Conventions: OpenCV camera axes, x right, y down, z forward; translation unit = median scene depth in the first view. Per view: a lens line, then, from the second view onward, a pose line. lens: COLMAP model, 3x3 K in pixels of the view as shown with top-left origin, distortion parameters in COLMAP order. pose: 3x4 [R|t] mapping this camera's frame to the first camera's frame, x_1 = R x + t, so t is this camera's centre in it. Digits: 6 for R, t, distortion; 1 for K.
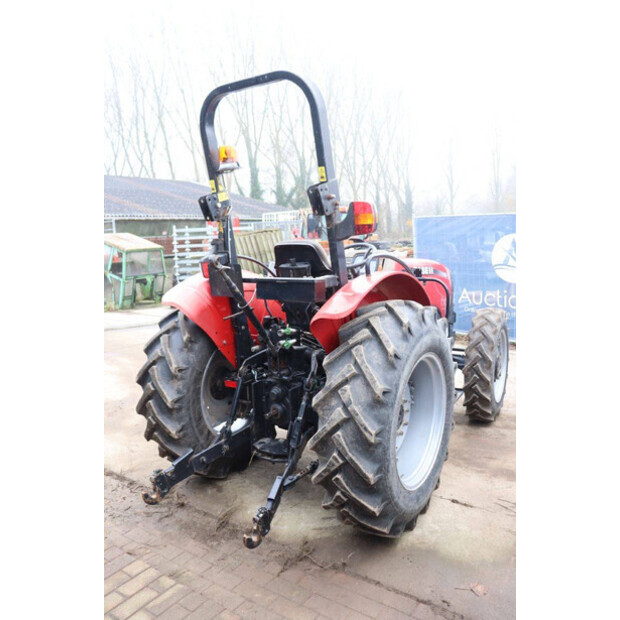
lens RADIAL K [[504.4, 0, 310.0], [0, 504.4, 310.0], [0, 0, 1]] dist [-0.167372, 0.123409]
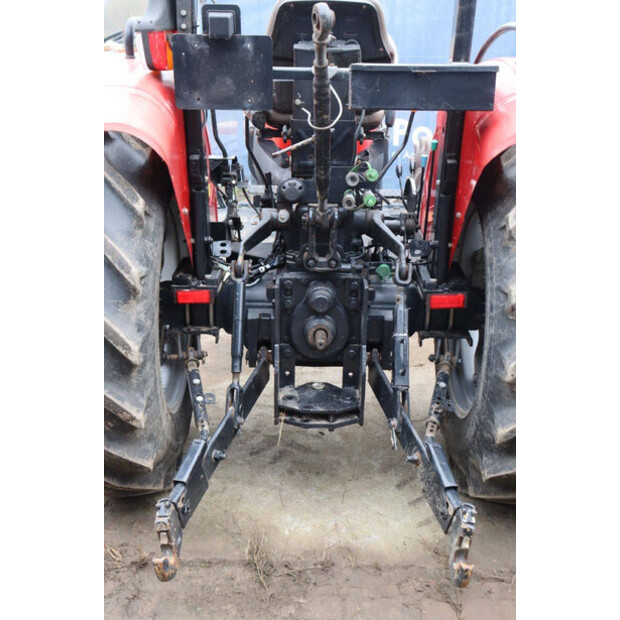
lens RADIAL K [[789.2, 0, 310.0], [0, 789.2, 310.0], [0, 0, 1]] dist [0.001735, 0.085091]
pose [[0.834552, -0.142540, 0.532170, -0.516530], [0.042180, 0.979646, 0.196249, 0.015096], [-0.549311, -0.141333, 0.823579, 0.325056]]
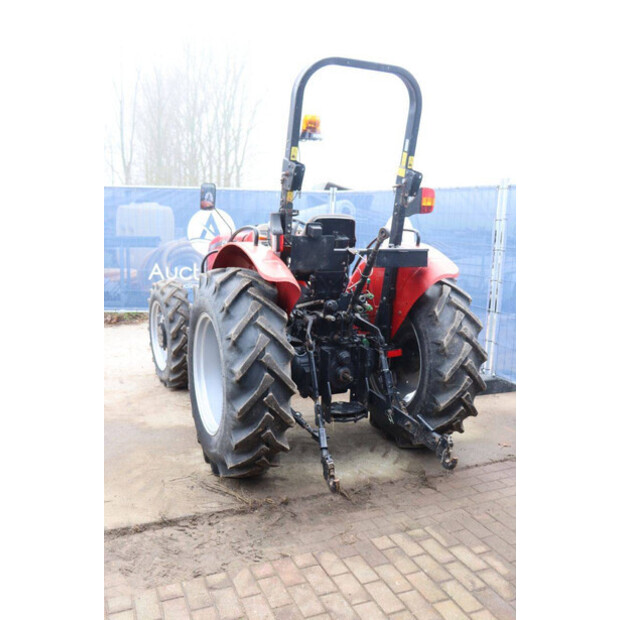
lens RADIAL K [[569.3, 0, 310.0], [0, 569.3, 310.0], [0, 0, 1]] dist [-0.104998, 0.011127]
pose [[0.540503, -0.105688, 0.834678, -1.106703], [0.079478, 0.994056, 0.074402, -0.030436], [-0.837580, 0.026124, 0.545690, 0.397148]]
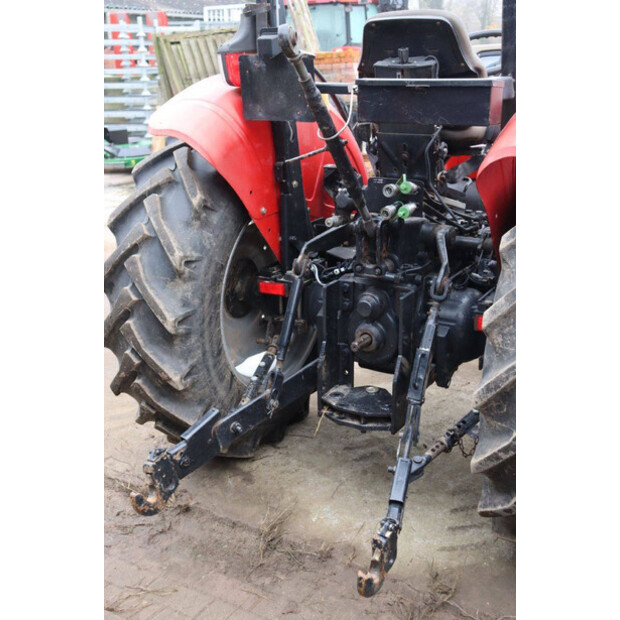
lens RADIAL K [[789.2, 0, 310.0], [0, 789.2, 310.0], [0, 0, 1]] dist [0.001735, 0.085091]
pose [[0.998348, 0.001234, 0.057450, -0.179978], [-0.010666, 0.986374, 0.164175, 0.032066], [-0.056464, -0.164516, 0.984757, 0.159695]]
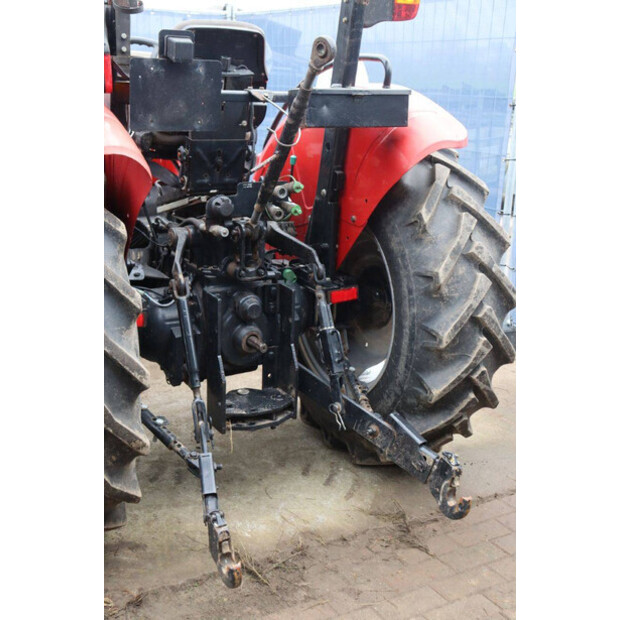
lens RADIAL K [[829.1, 0, 310.0], [0, 829.1, 310.0], [0, 0, 1]] dist [0.028730, 0.037490]
pose [[0.435307, -0.212359, 0.874878, -0.841403], [0.085425, 0.977140, 0.194677, -0.003488], [-0.896220, -0.010007, 0.443497, 0.532033]]
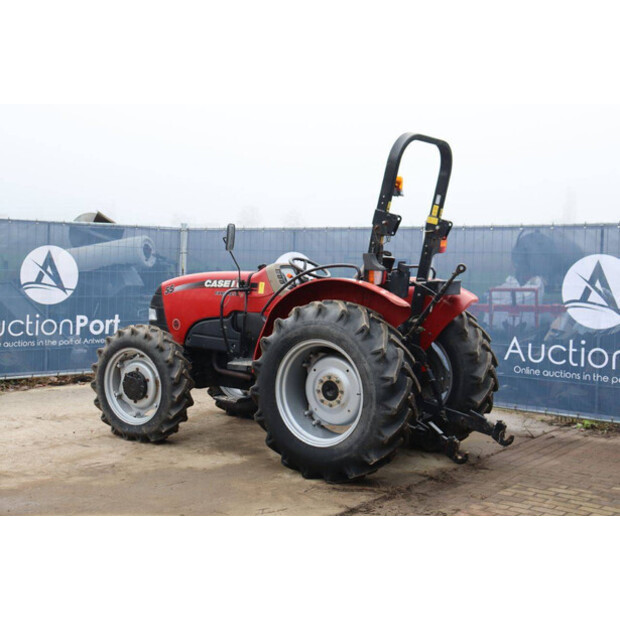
lens RADIAL K [[829.1, 0, 310.0], [0, 829.1, 310.0], [0, 0, 1]] dist [0.028730, 0.037490]
pose [[0.052412, -0.036411, 0.997962, -2.201755], [0.116910, 0.992687, 0.030078, -0.084804], [-0.991759, 0.115095, 0.056285, 1.104881]]
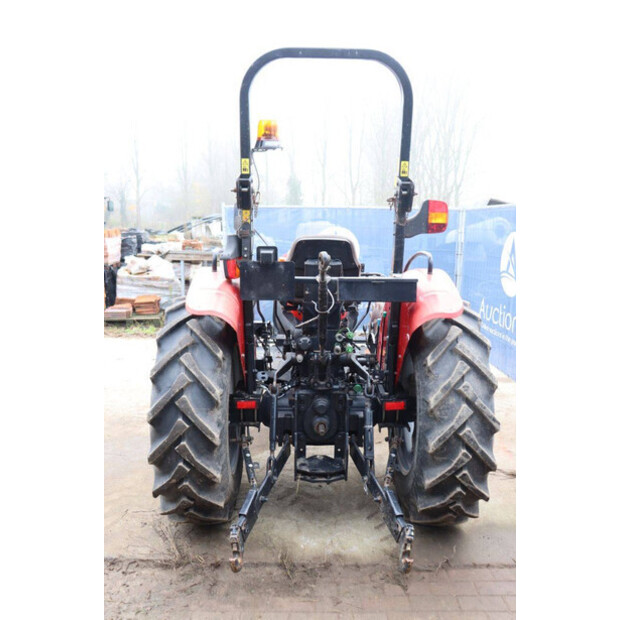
lens RADIAL K [[536.4, 0, 310.0], [0, 536.4, 310.0], [0, 0, 1]] dist [-0.151010, 0.137769]
pose [[0.824883, -0.055151, 0.562607, -0.610257], [0.048128, 0.998468, 0.027312, -0.031528], [-0.563251, 0.004548, 0.826273, 0.222597]]
